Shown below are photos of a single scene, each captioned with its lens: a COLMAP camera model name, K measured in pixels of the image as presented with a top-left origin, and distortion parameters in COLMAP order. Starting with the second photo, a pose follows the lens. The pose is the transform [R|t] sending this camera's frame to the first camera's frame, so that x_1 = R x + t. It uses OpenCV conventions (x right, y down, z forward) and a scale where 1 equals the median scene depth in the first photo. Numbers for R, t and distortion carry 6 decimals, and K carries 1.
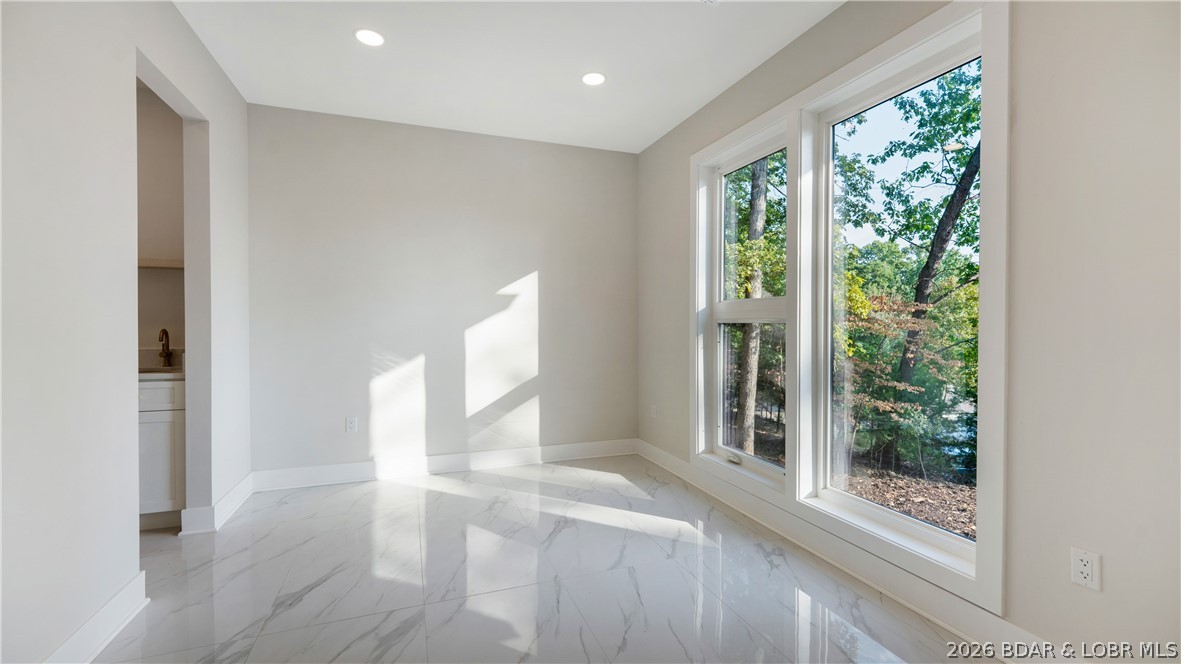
lens RADIAL K [[495.6, 0, 584.9], [0, 495.6, 330.2], [0, 0, 1]] dist [-0.020317, 0.000890]
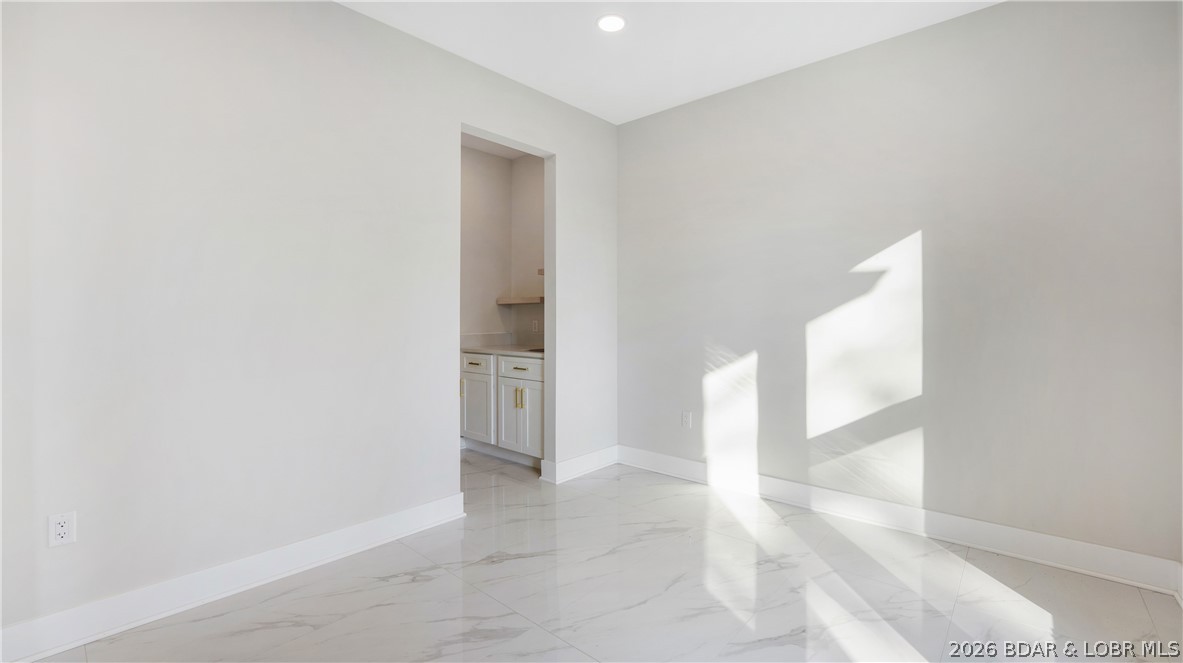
lens RADIAL K [[496.5, 0, 587.2], [0, 496.5, 319.9], [0, 0, 1]] dist [-0.020317, 0.000890]
pose [[0.468127, 0.004556, -0.883649, 0.280445], [-0.010930, 0.999940, -0.000634, -0.001013], [0.883593, 0.009955, 0.468149, 0.357008]]
